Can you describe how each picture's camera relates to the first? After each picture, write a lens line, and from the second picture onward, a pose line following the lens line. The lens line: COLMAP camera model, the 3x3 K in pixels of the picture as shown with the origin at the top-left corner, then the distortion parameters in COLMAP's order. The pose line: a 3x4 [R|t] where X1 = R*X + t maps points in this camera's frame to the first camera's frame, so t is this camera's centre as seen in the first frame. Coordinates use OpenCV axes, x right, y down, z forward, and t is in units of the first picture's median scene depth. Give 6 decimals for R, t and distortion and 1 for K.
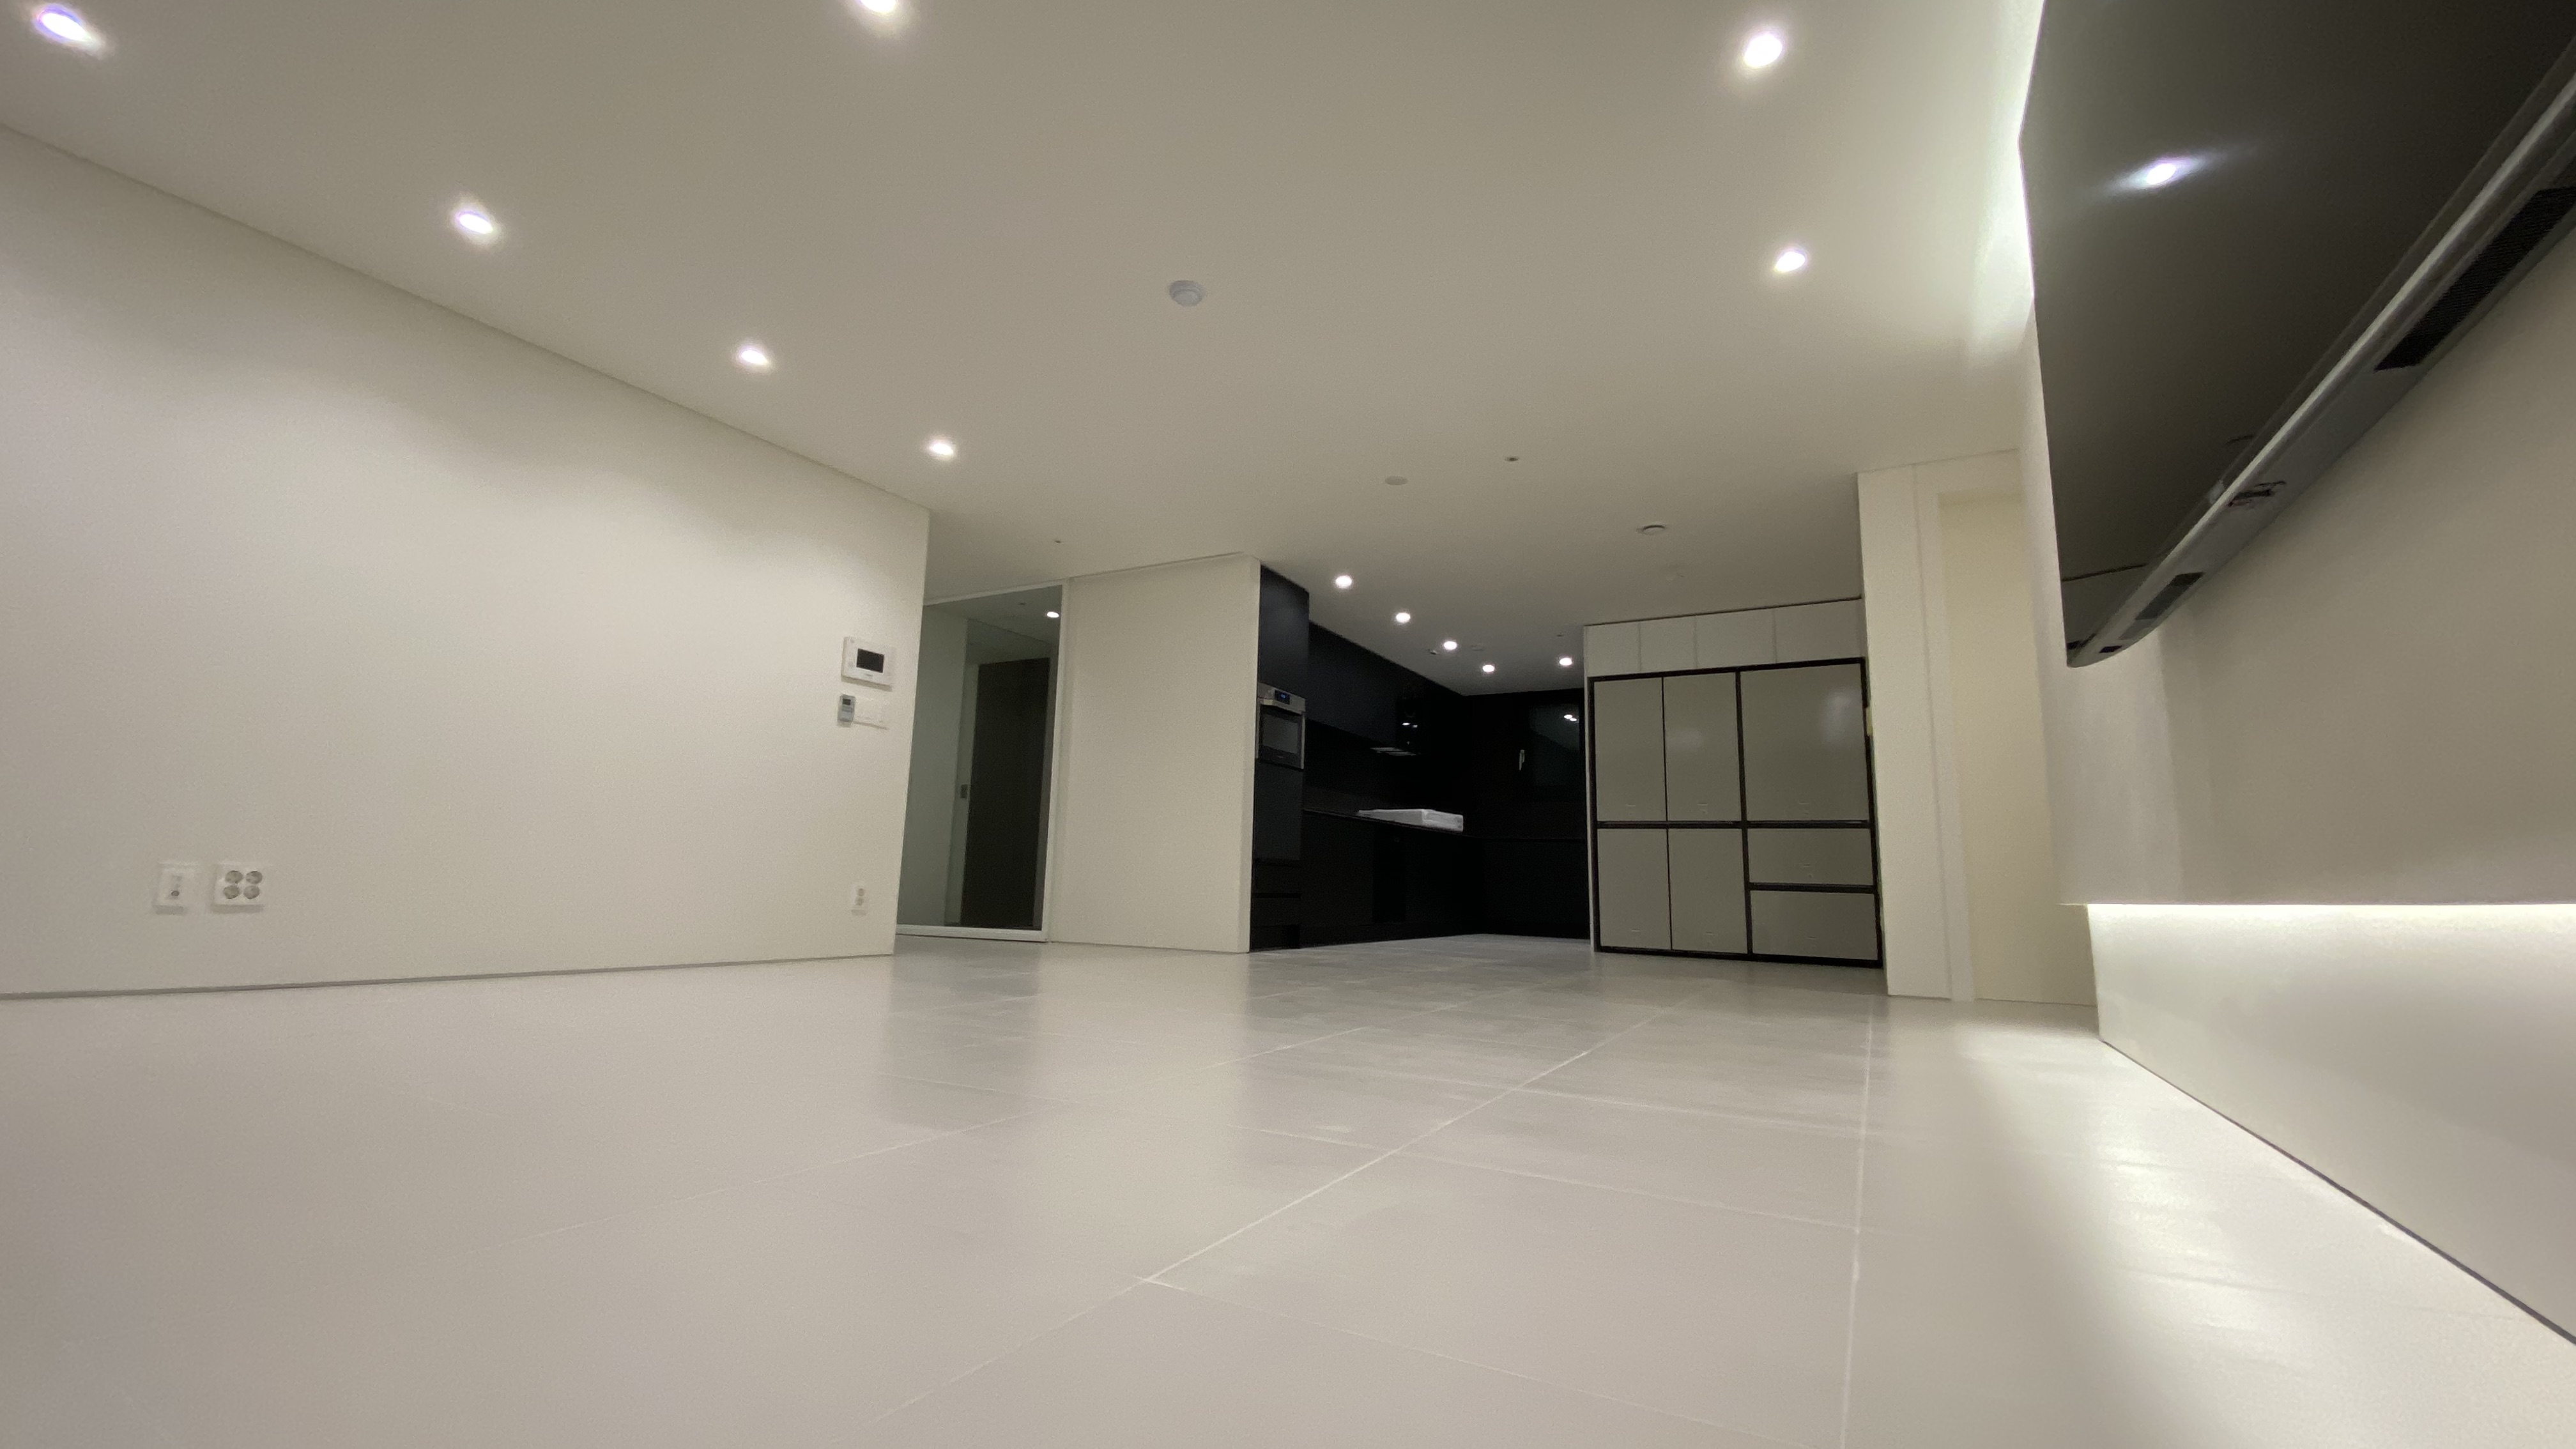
lens RADIAL K [[1042.5, 0, 1288.0], [0, 1042.5, 724.5], [0, 0, 1]] dist [0.000486, -0.014102]
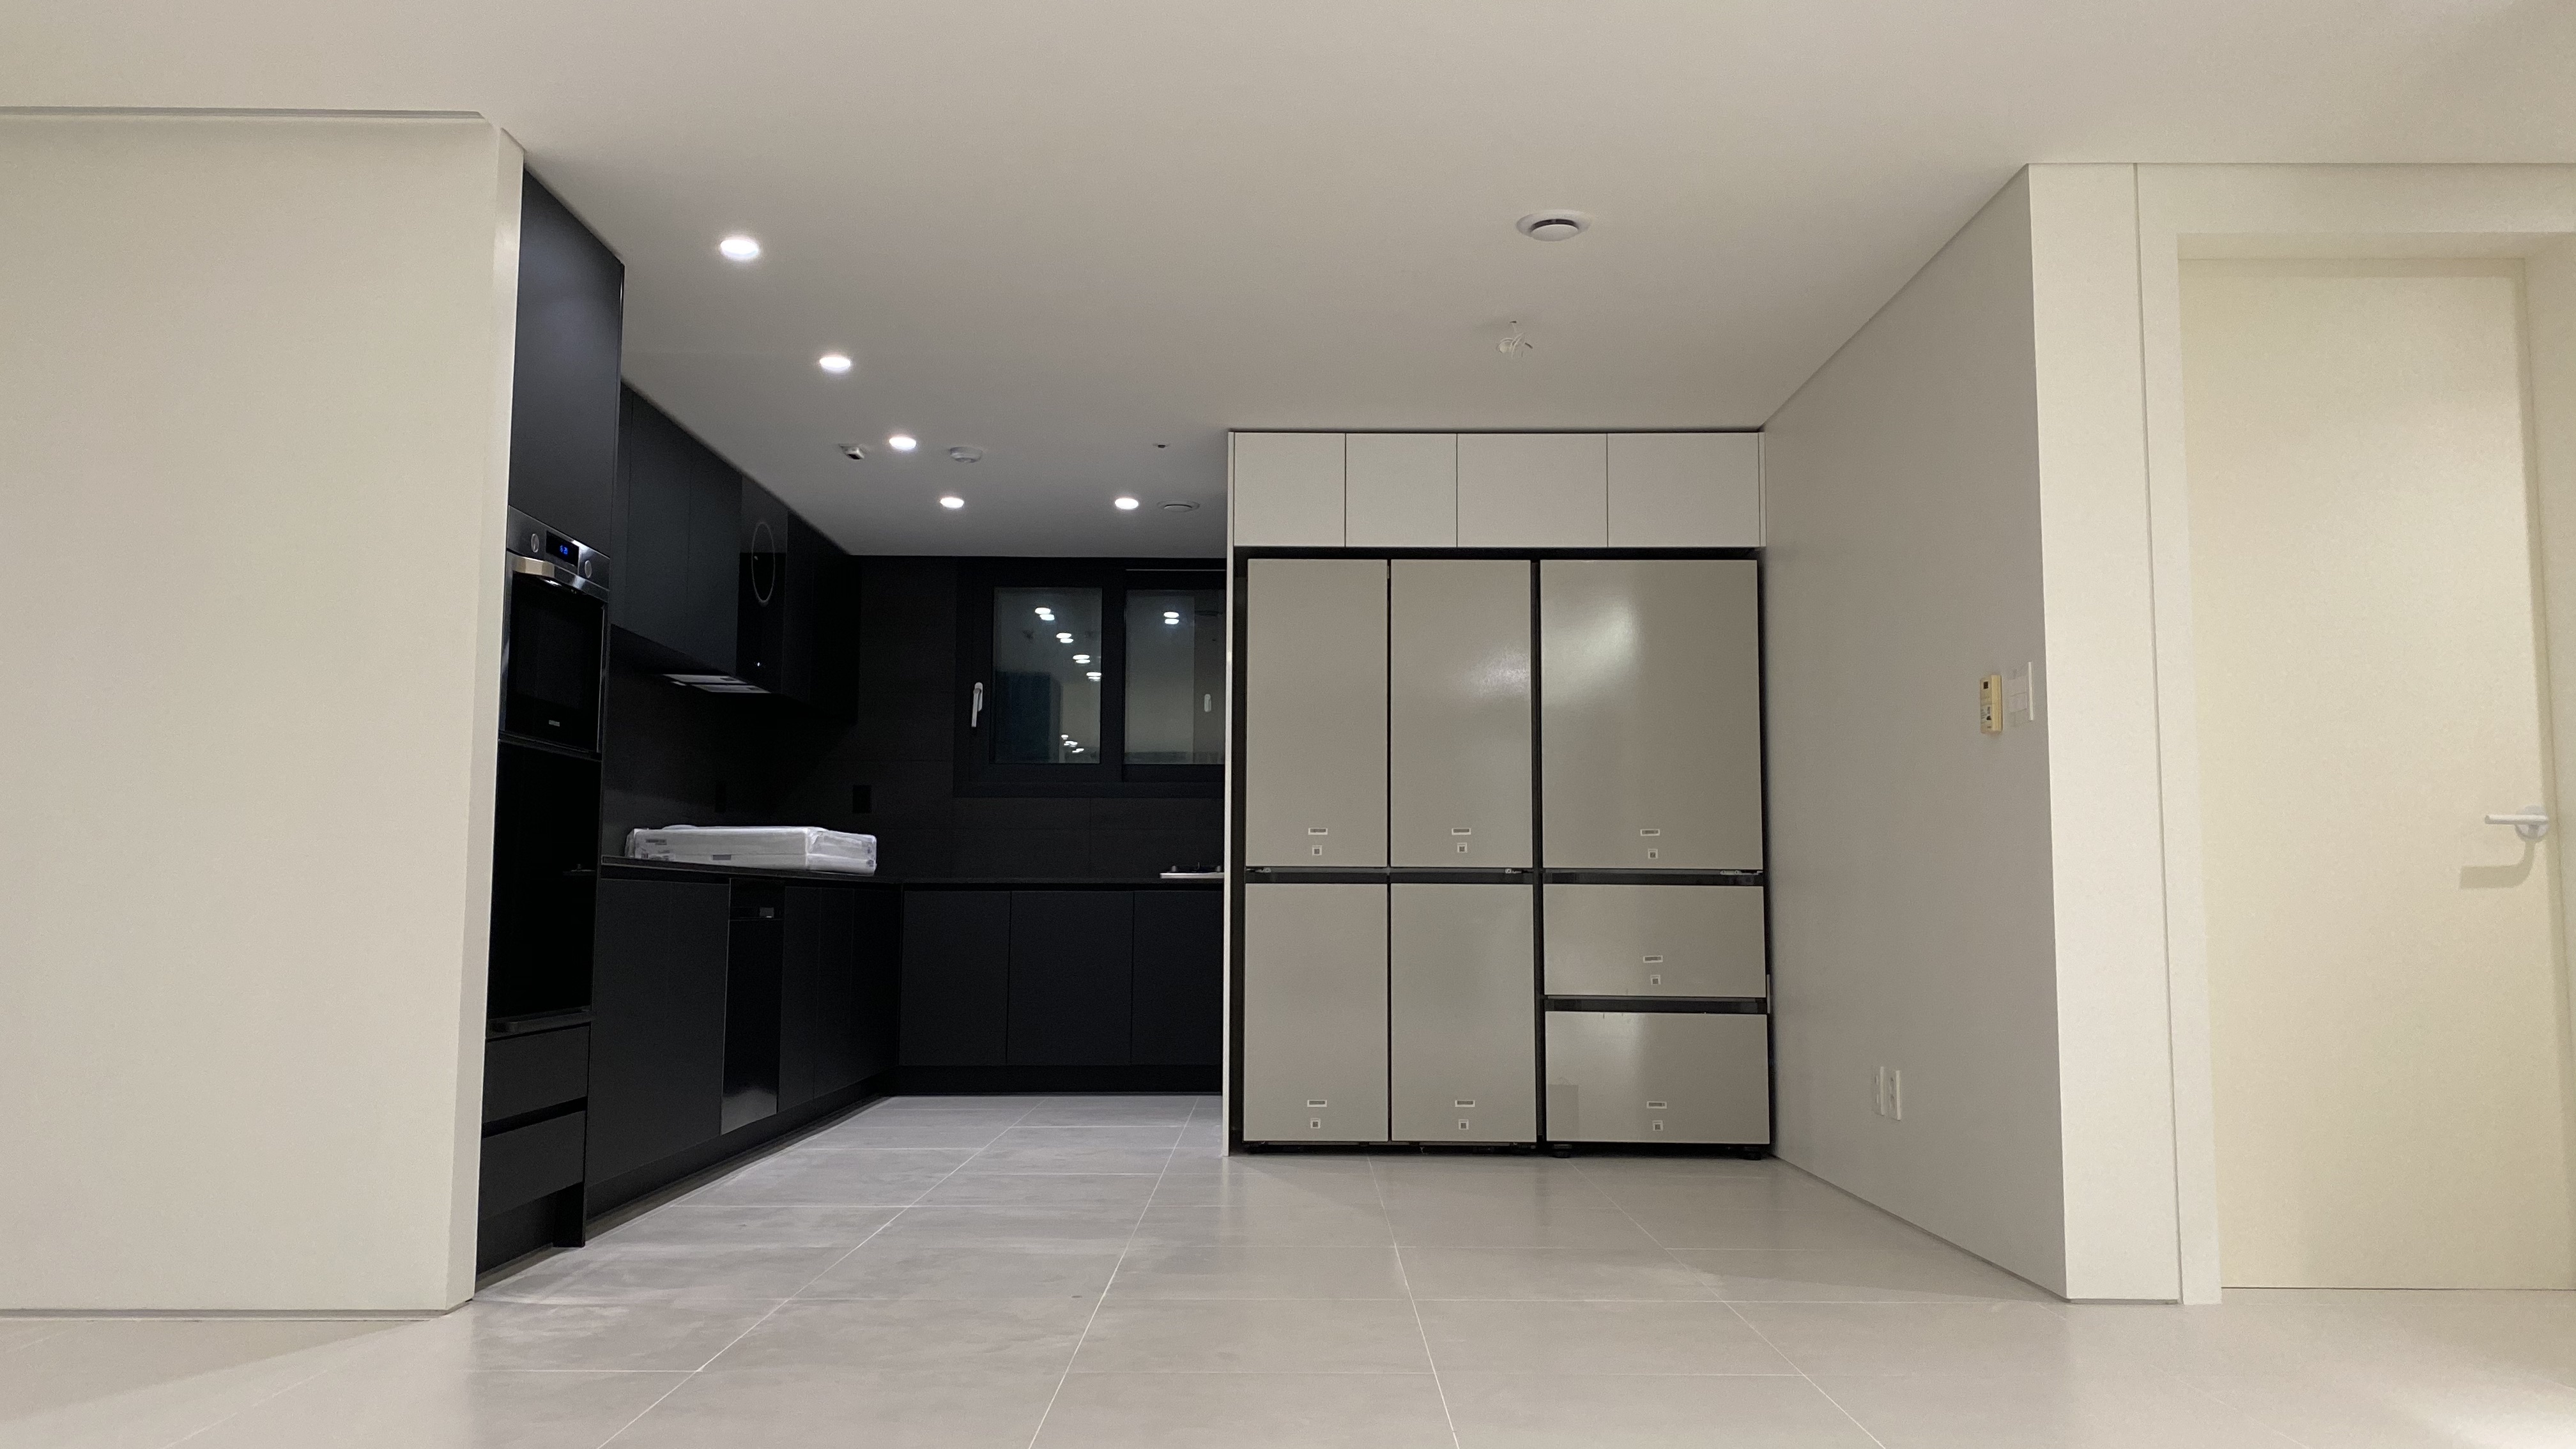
lens RADIAL K [[1925.7, 0, 1288.0], [0, 1925.7, 724.5], [0, 0, 1]] dist [-0.000004, -0.003520]
pose [[0.865822, 0.021390, 0.499895, -0.111642], [-0.056662, 0.996850, 0.055485, -0.017617], [-0.497133, -0.076365, 0.864307, 0.289544]]
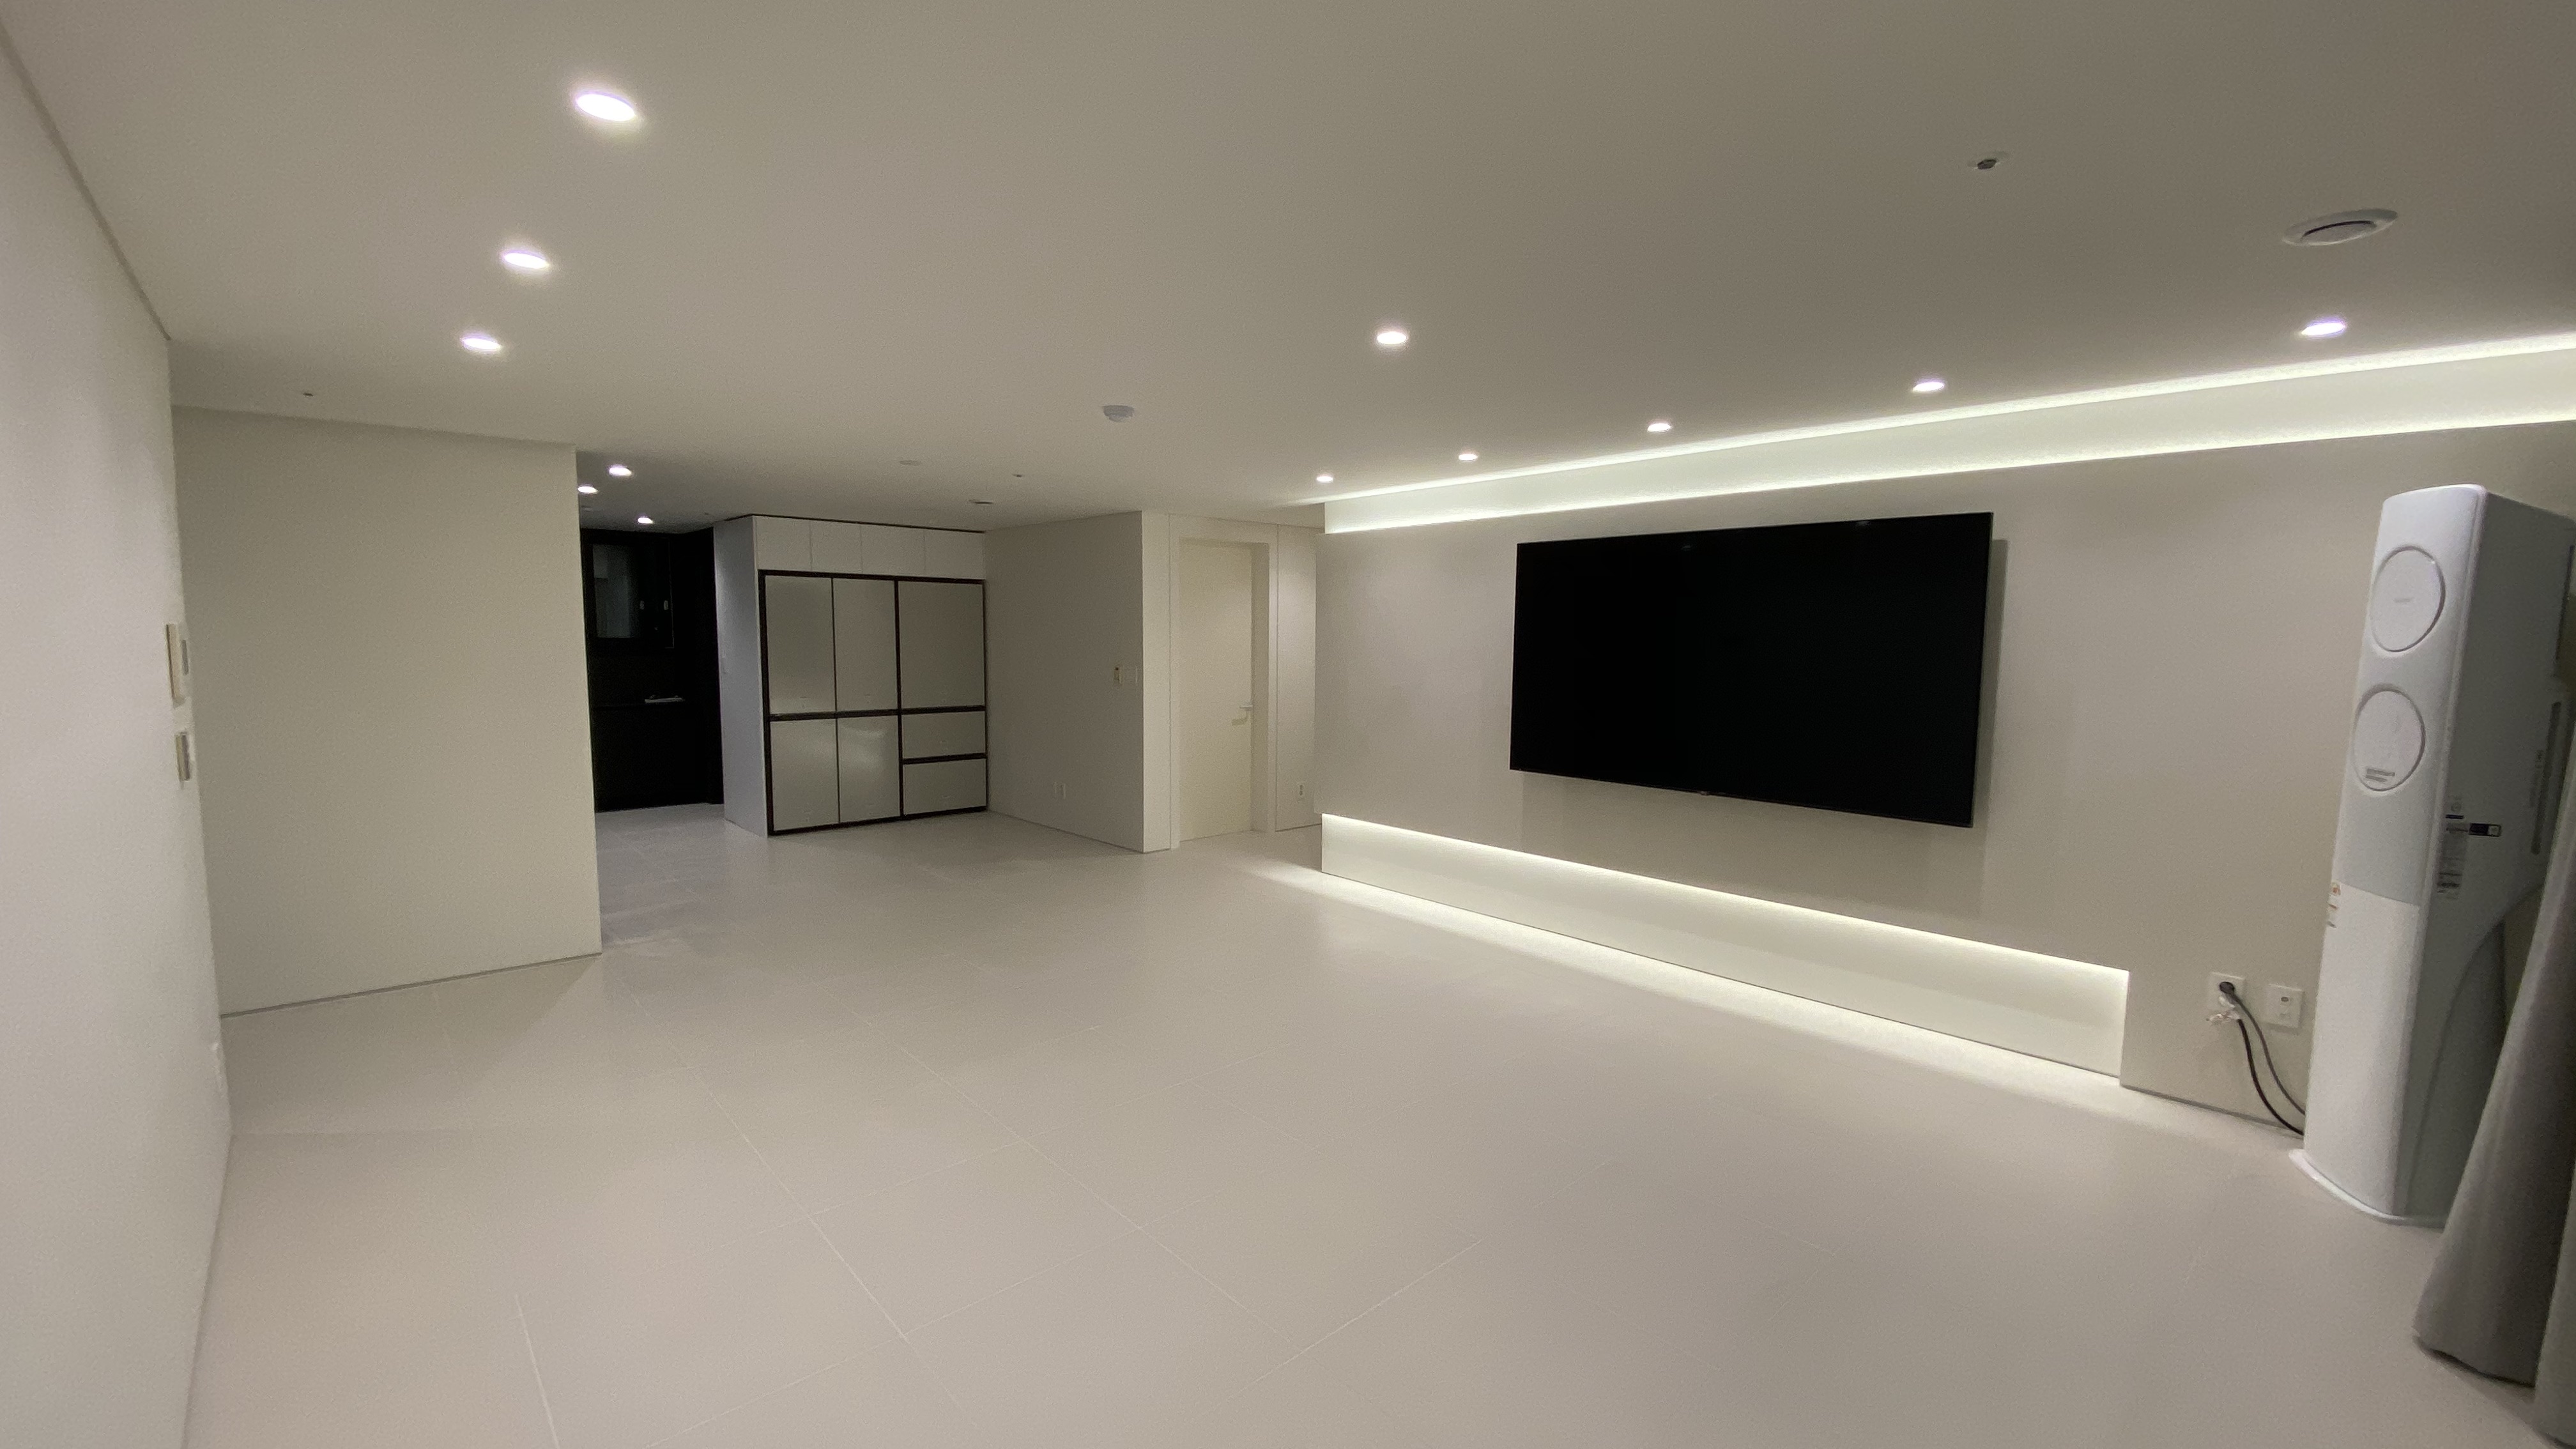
lens RADIAL K [[1042.5, 0, 1288.0], [0, 1042.5, 724.5], [0, 0, 1]] dist [0.000486, -0.014102]
pose [[0.275417, -0.120768, 0.953709, -0.584233], [-0.151521, 0.974224, 0.167123, -0.157582], [-0.949309, -0.190535, 0.250019, 0.272539]]
